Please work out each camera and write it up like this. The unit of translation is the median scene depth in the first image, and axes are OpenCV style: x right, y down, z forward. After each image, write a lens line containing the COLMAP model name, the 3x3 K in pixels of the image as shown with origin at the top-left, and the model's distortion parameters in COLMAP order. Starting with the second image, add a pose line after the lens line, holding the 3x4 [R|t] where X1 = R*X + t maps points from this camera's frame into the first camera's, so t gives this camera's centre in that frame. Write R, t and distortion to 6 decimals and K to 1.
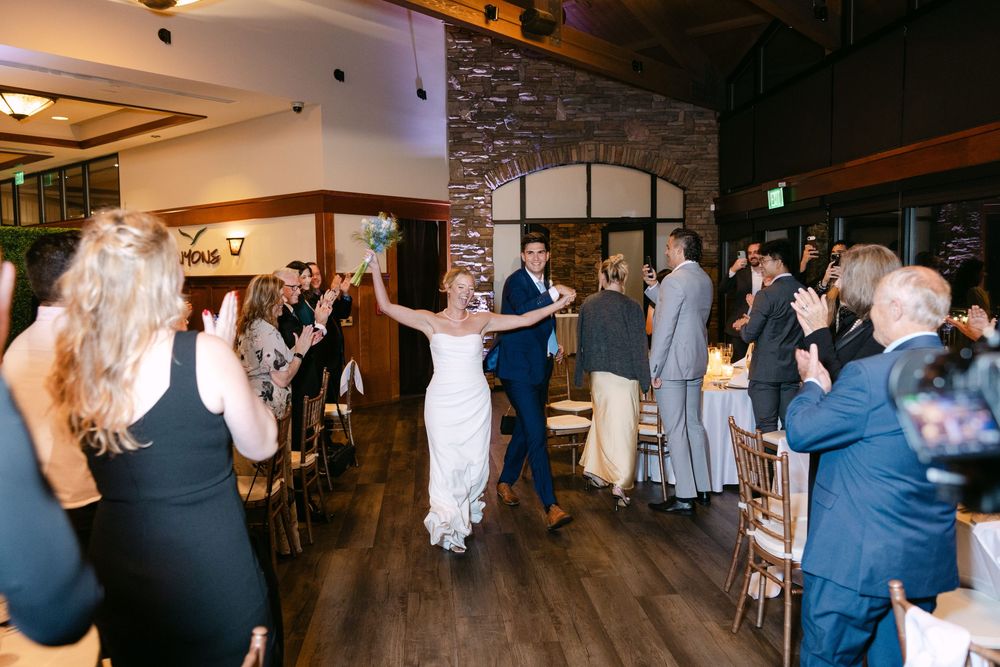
lens RADIAL K [[803.2, 0, 500.0], [0, 803.2, 333.5], [0, 0, 1]] dist [0.002971, -0.005484]
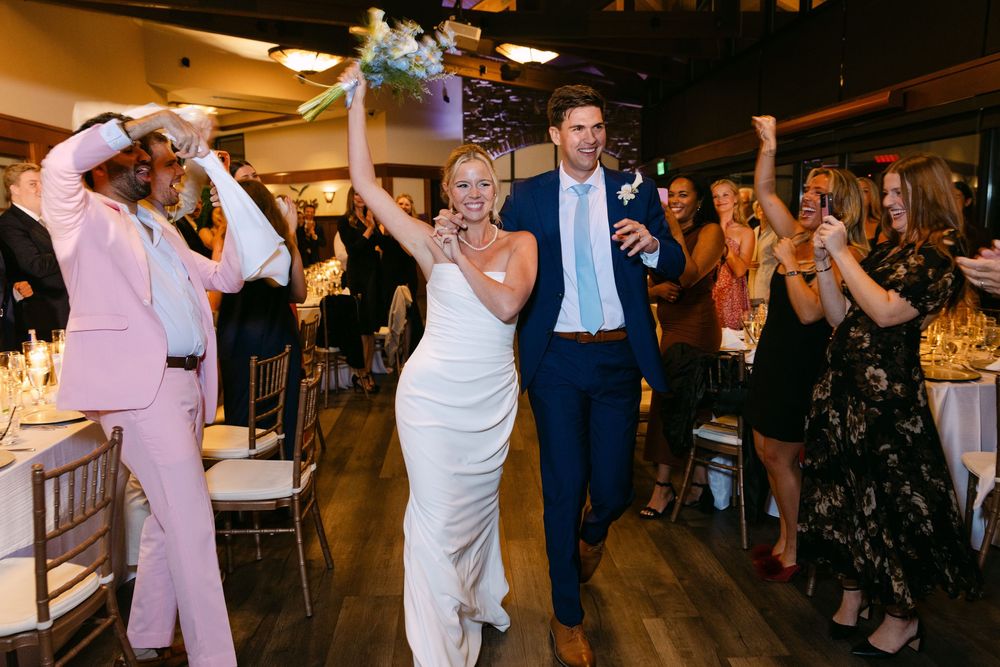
lens RADIAL K [[803.2, 0, 500.0], [0, 803.2, 333.5], [0, 0, 1]] dist [0.002971, -0.005484]
pose [[0.999324, 0.006153, -0.036254, 0.064443], [-0.003747, 0.997810, 0.066043, 0.052339], [0.036581, -0.065863, 0.997158, -0.569869]]
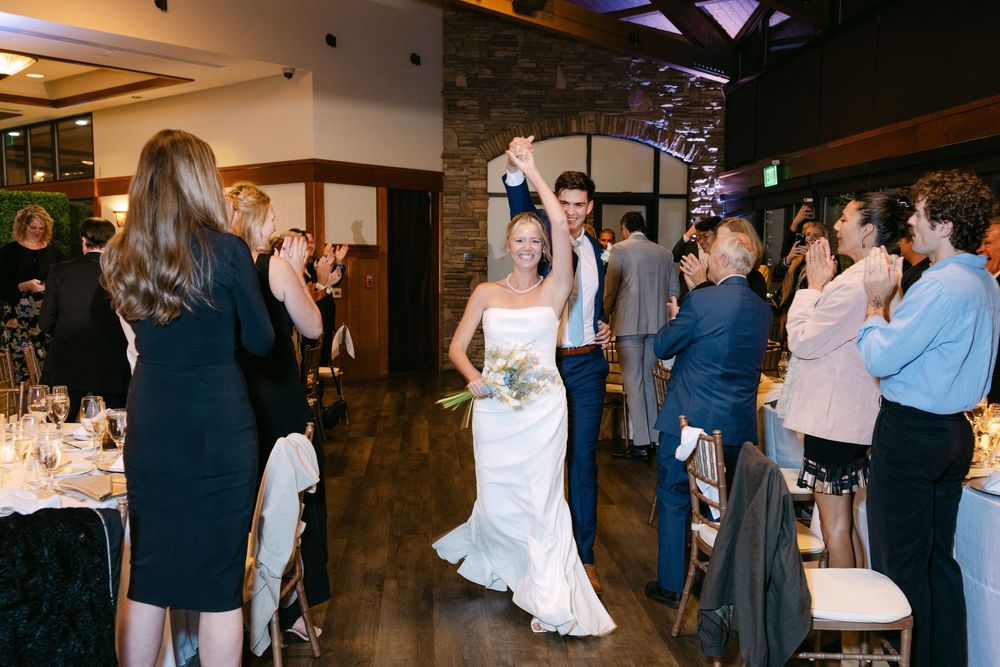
lens RADIAL K [[969.8, 0, 507.4], [0, 969.8, 375.6], [0, 0, 1]] dist [0.001901, -0.001047]
pose [[0.999808, 0.019559, -0.001169, 0.020836], [-0.019484, 0.998726, 0.046538, 0.023508], [0.002078, -0.046507, 0.998916, -0.172815]]
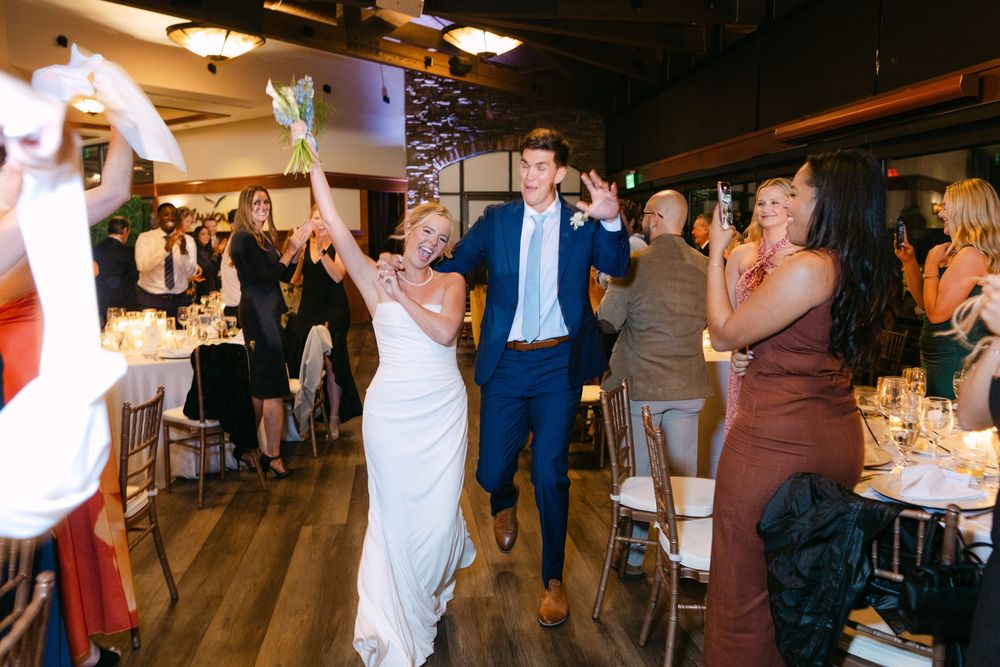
lens RADIAL K [[812.1, 0, 500.0], [0, 812.1, 333.5], [0, 0, 1]] dist [0.008237, 0.004046]
pose [[0.999470, 0.006821, 0.031825, 0.053288], [-0.008167, 0.999069, 0.042358, 0.039113], [-0.031506, -0.042595, 0.998596, -0.395654]]
